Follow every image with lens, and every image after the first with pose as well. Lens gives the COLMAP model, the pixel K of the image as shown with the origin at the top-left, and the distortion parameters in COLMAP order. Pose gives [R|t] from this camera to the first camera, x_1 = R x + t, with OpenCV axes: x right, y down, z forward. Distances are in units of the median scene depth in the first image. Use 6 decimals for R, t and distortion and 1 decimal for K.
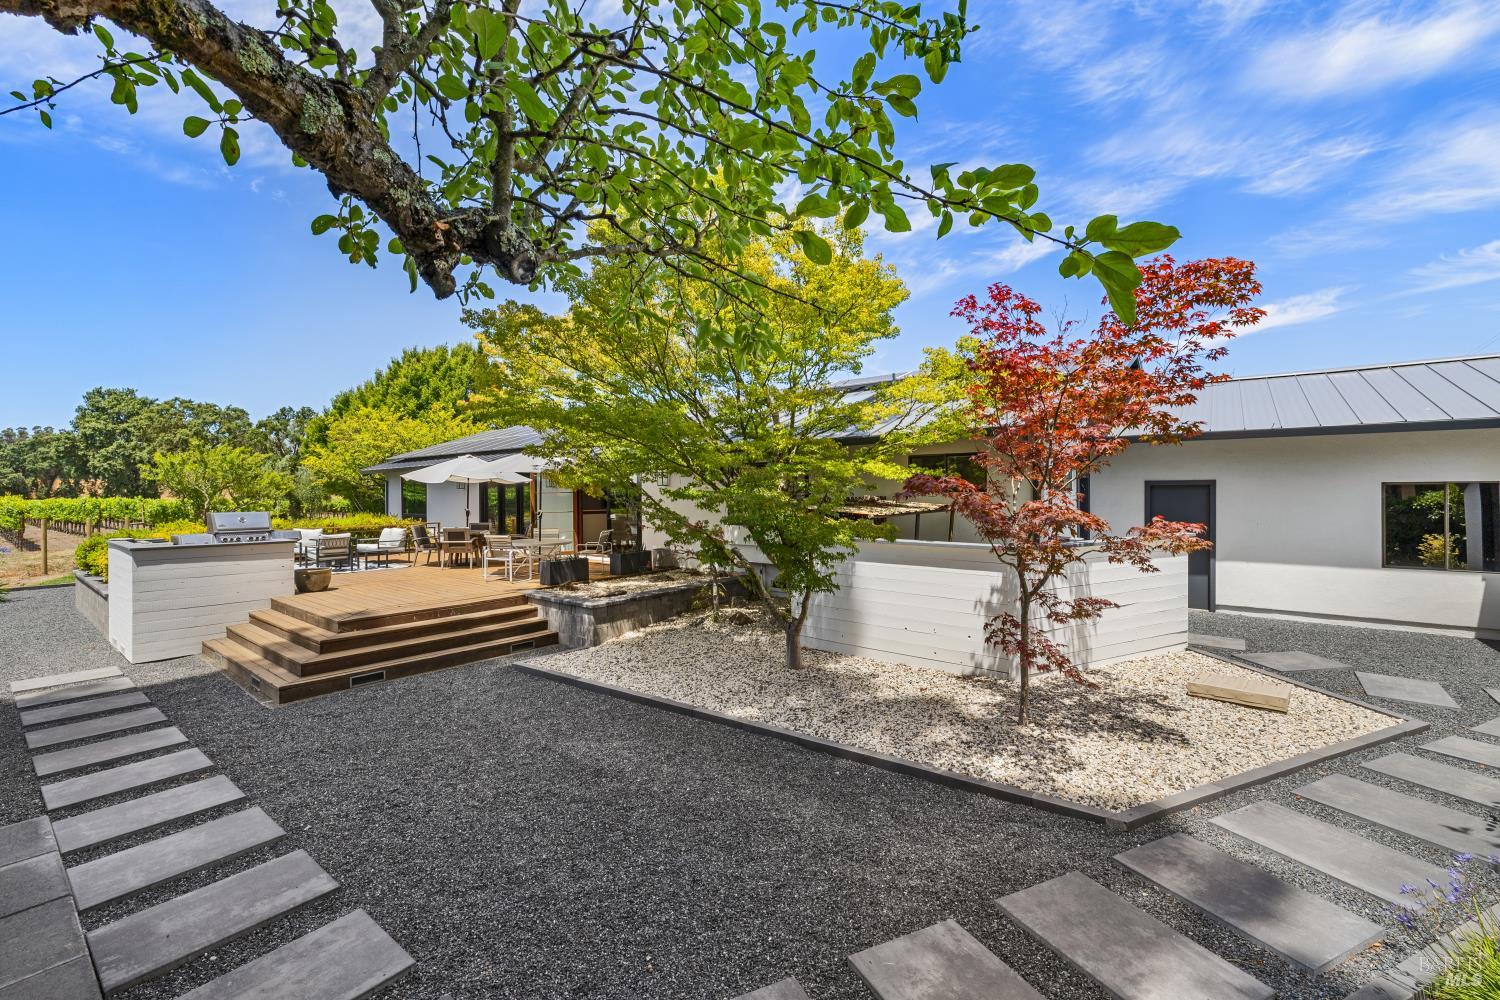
lens RADIAL K [[628.2, 0, 735.8], [0, 628.2, 491.8], [0, 0, 1]] dist [0.002040, 0.000115]
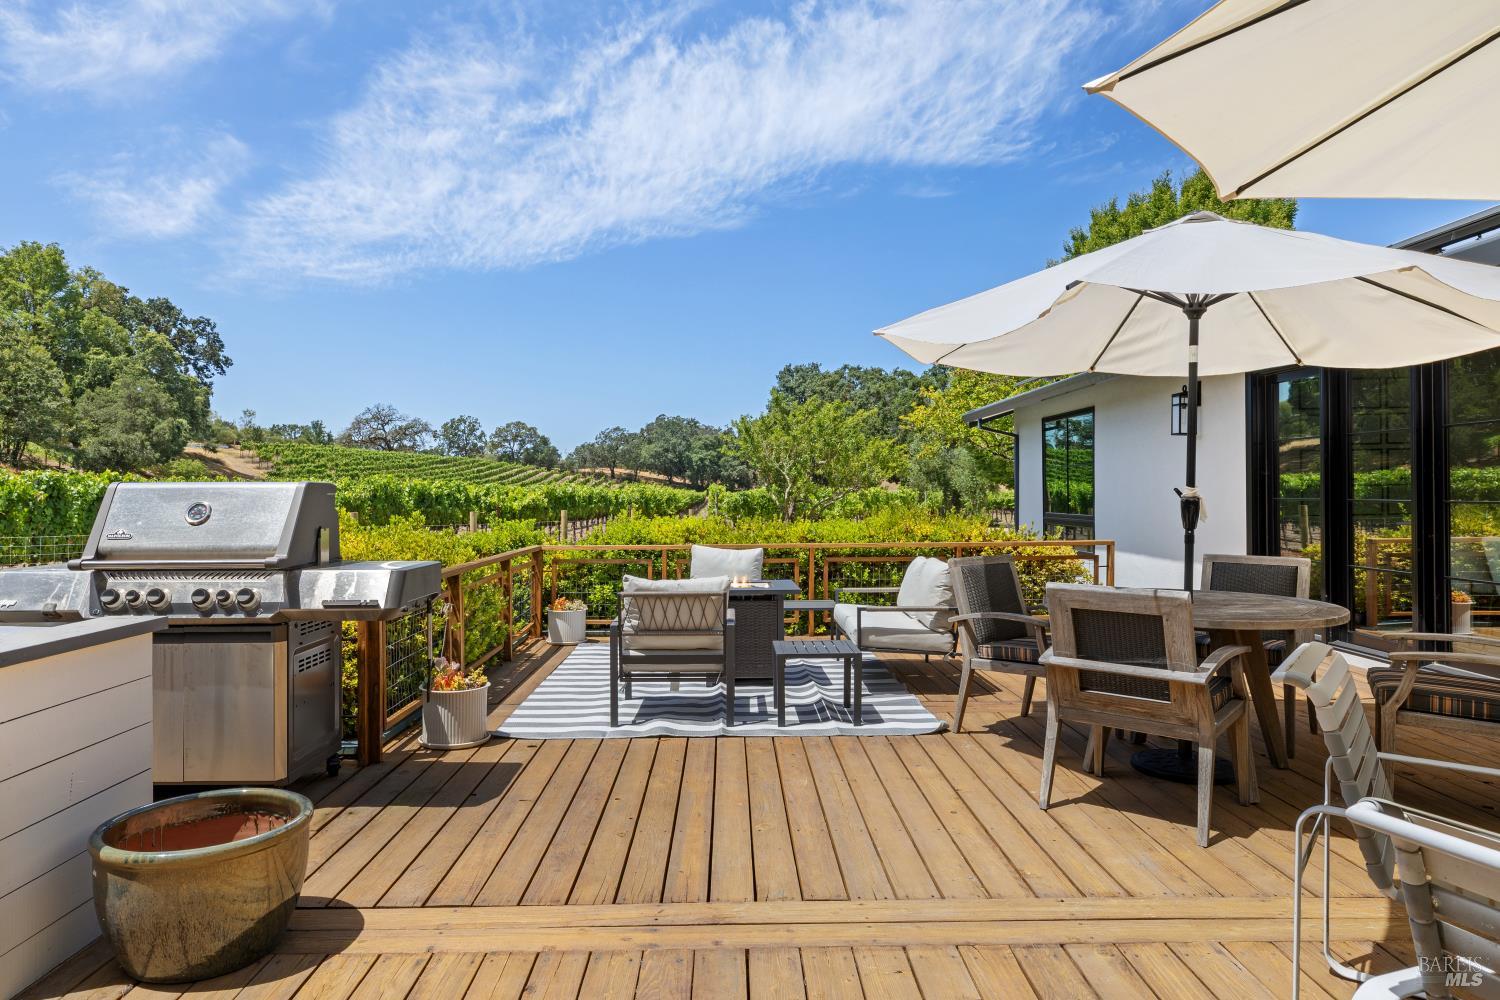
lens RADIAL K [[943.1, 0, 750.0], [0, 943.1, 500.0], [0, 0, 1]] dist [-0.002286, -0.000161]
pose [[0.650516, 0.009967, -0.759427, -0.084012], [0.002555, 0.999880, 0.015311, 0.007425], [0.759488, -0.011901, 0.650412, 0.202724]]
